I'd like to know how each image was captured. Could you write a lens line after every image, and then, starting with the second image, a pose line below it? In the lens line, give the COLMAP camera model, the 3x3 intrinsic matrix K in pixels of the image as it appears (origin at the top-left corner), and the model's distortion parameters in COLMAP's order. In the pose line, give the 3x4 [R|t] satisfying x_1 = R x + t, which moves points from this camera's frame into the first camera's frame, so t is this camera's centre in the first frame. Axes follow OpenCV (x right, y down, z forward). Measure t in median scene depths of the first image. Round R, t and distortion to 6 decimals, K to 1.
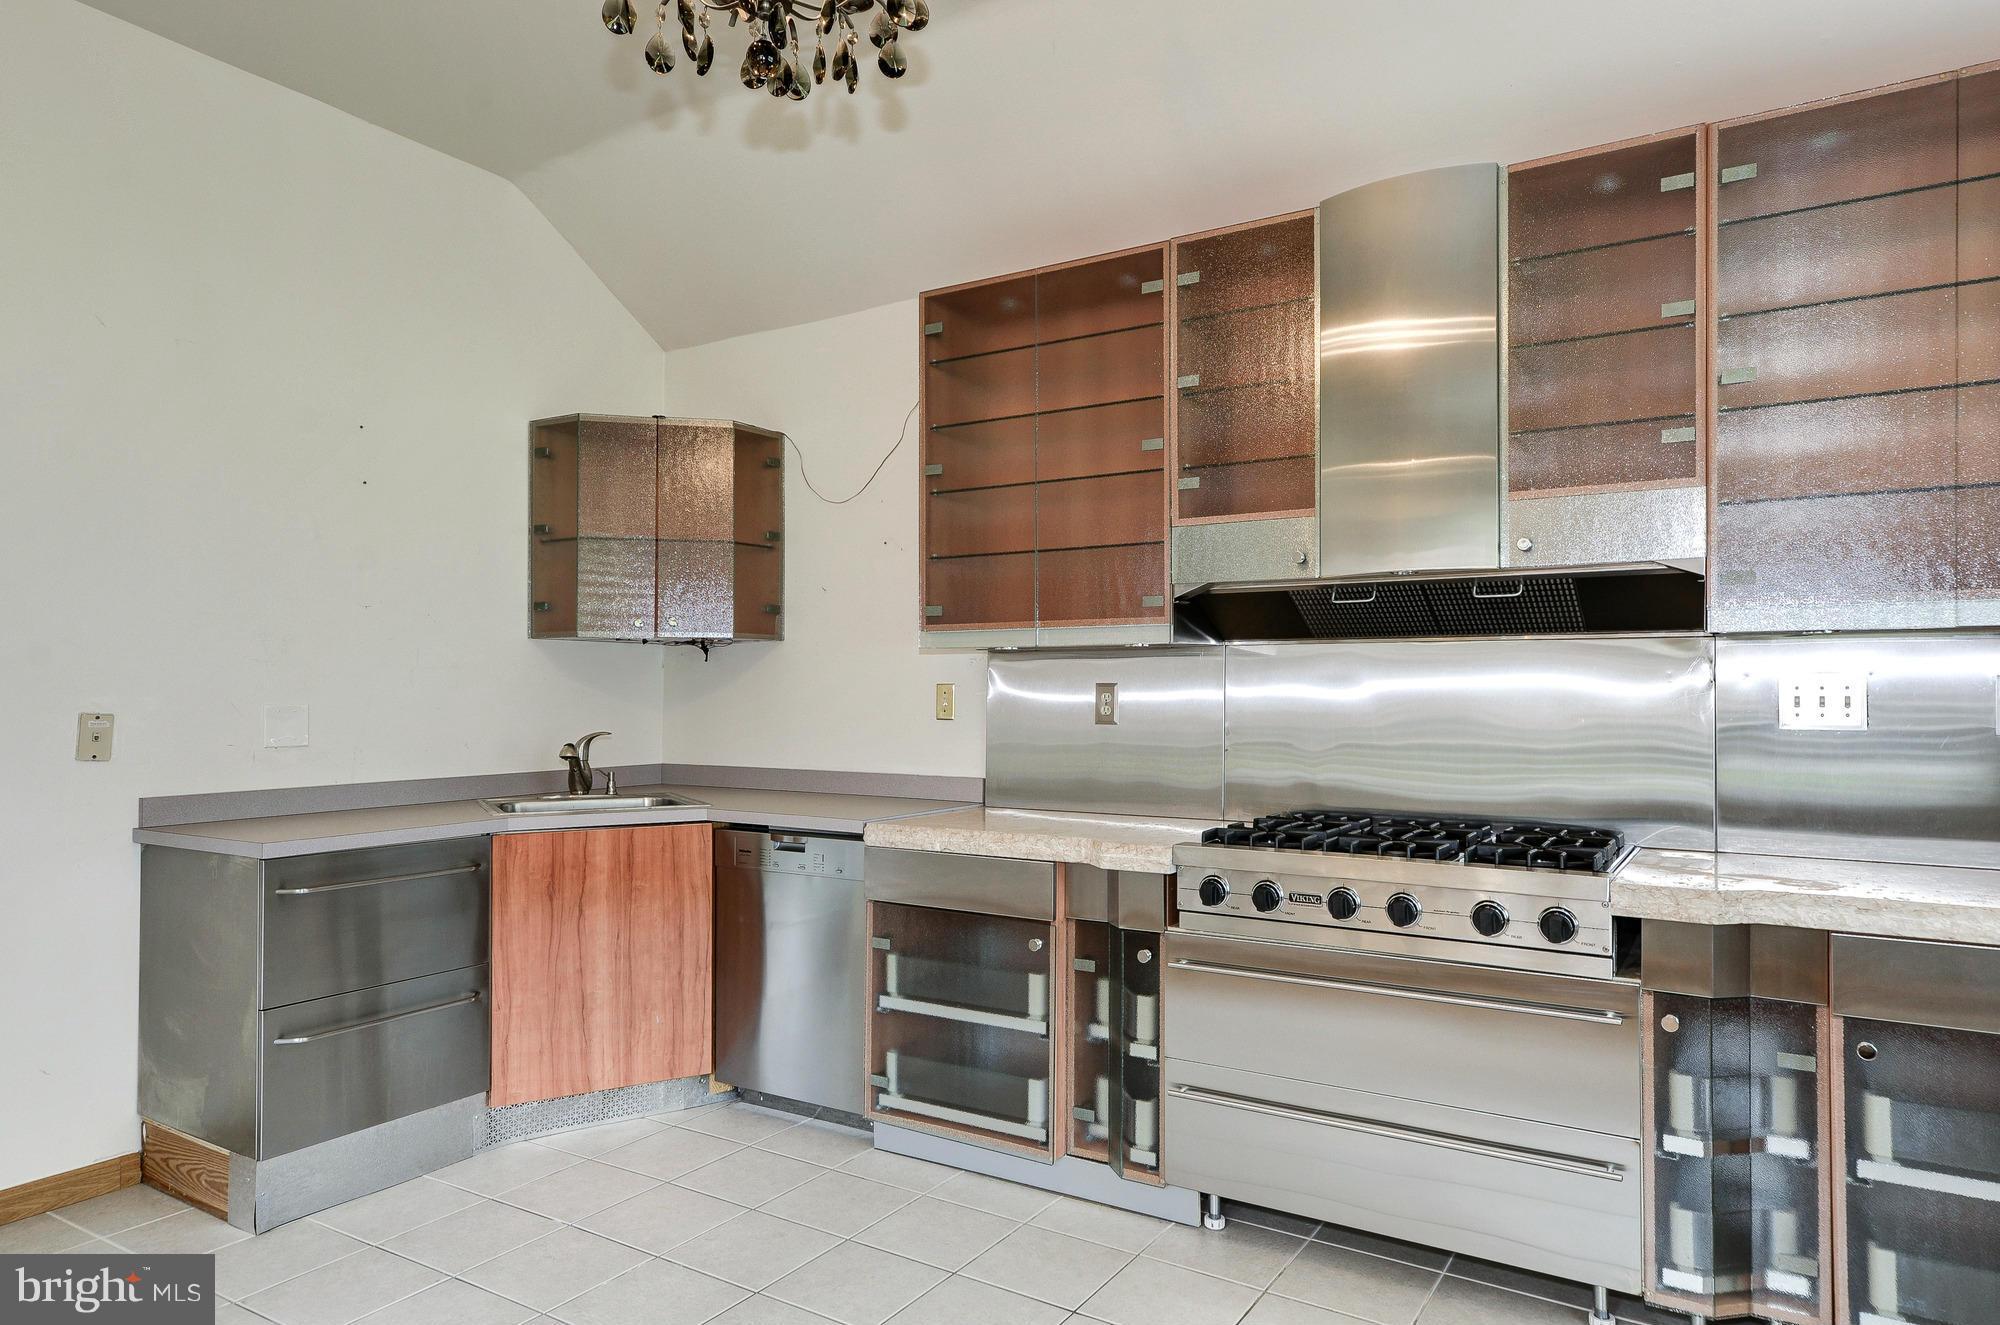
lens RADIAL K [[1169.5, 0, 1002.4], [0, 1169.5, 691.2], [0, 0, 1]] dist [0.018538, -0.001389]
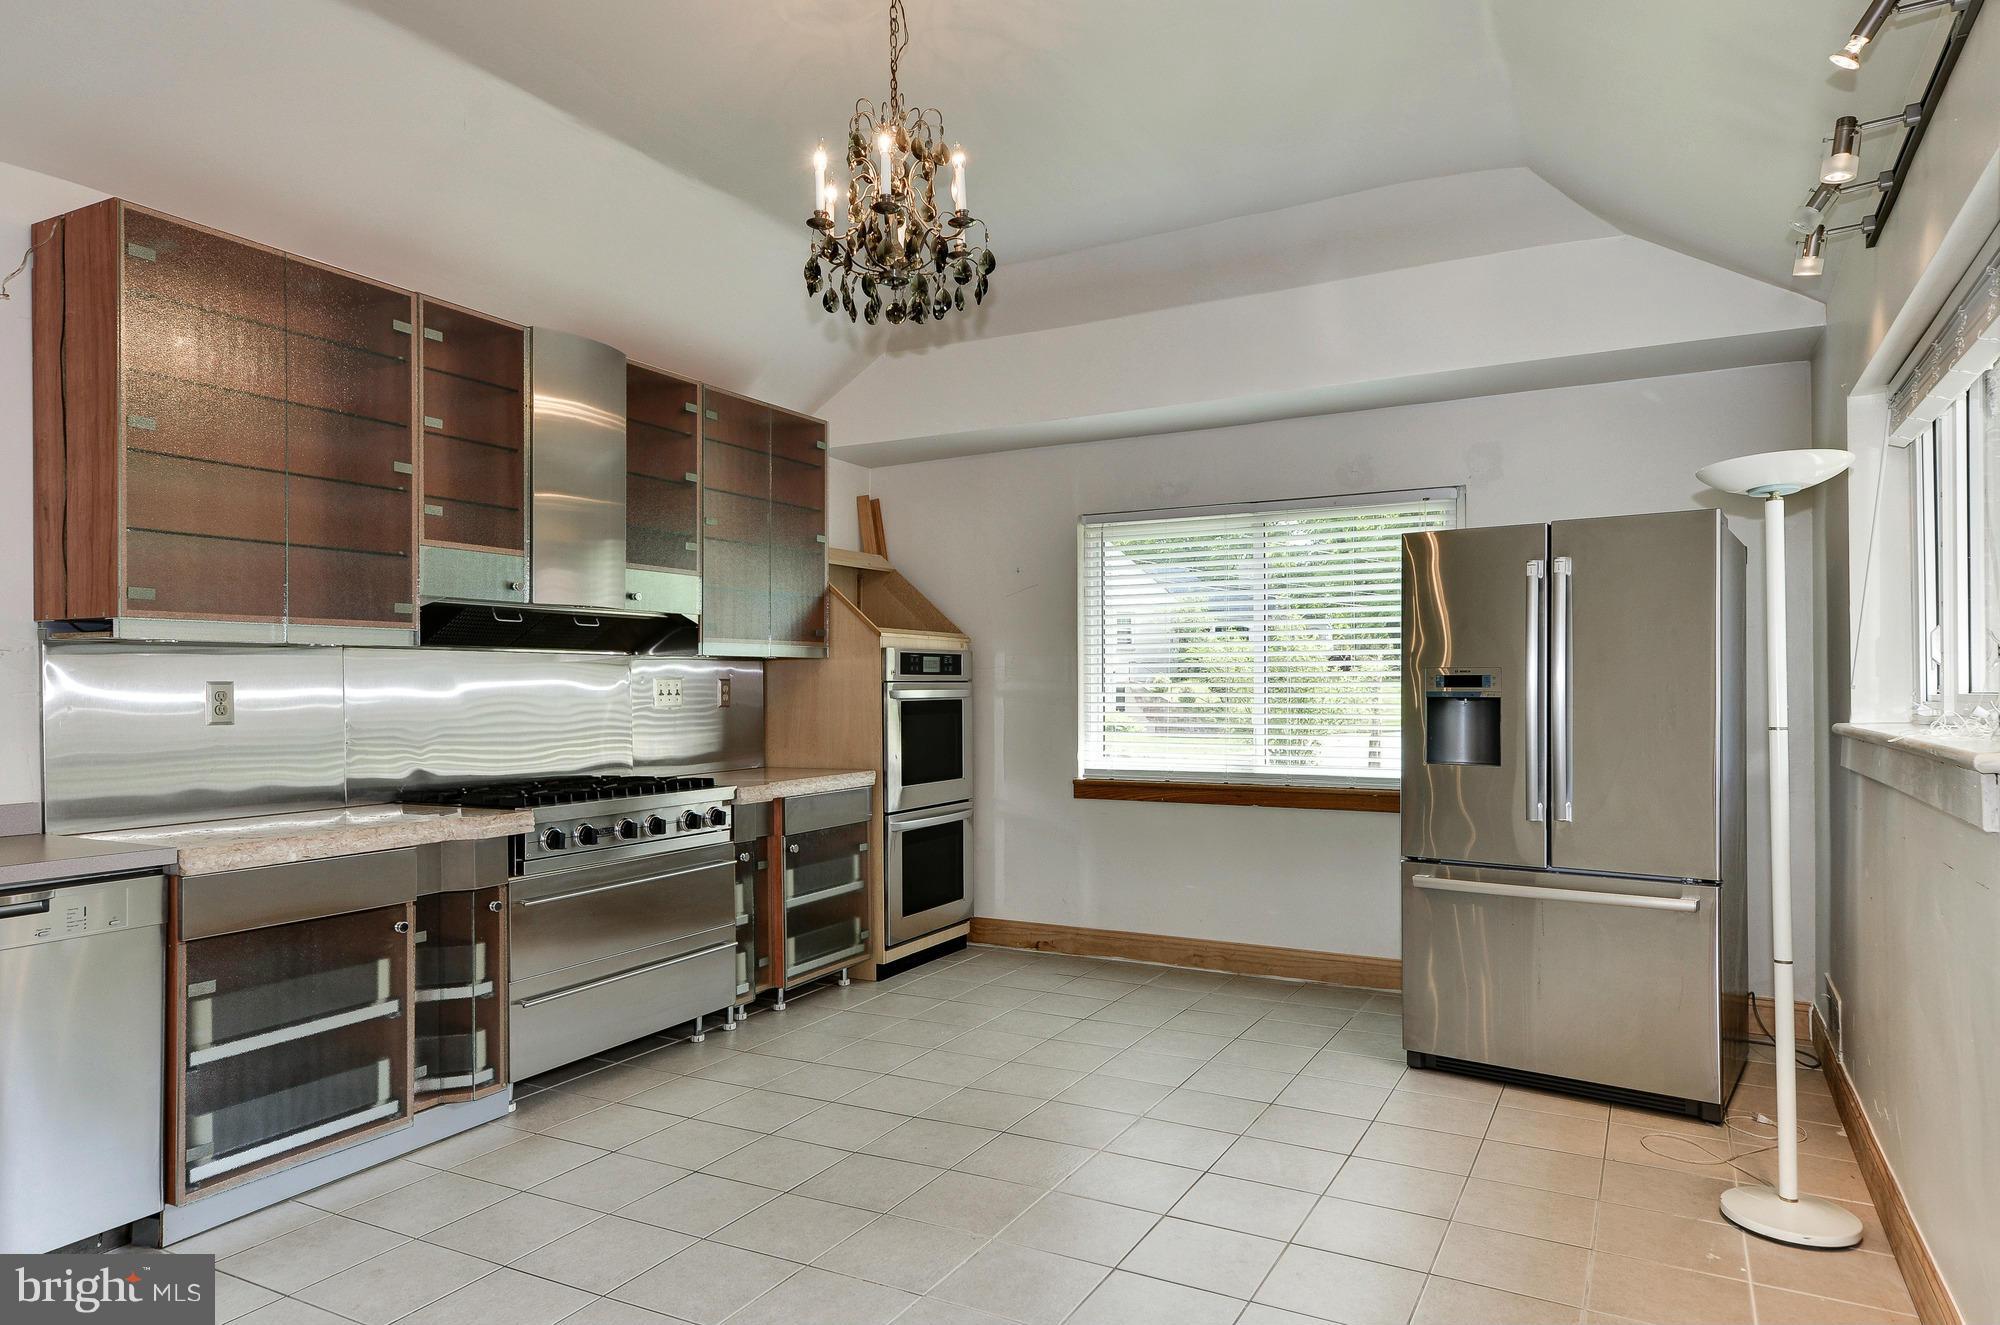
lens RADIAL K [[1169.5, 0, 1002.4], [0, 1169.5, 691.2], [0, 0, 1]] dist [0.018538, -0.001389]
pose [[-0.027602, -0.006870, 0.999595, -1.018277], [0.004926, 0.999963, 0.007008, -0.002896], [-0.999607, 0.005118, -0.027567, 0.463699]]
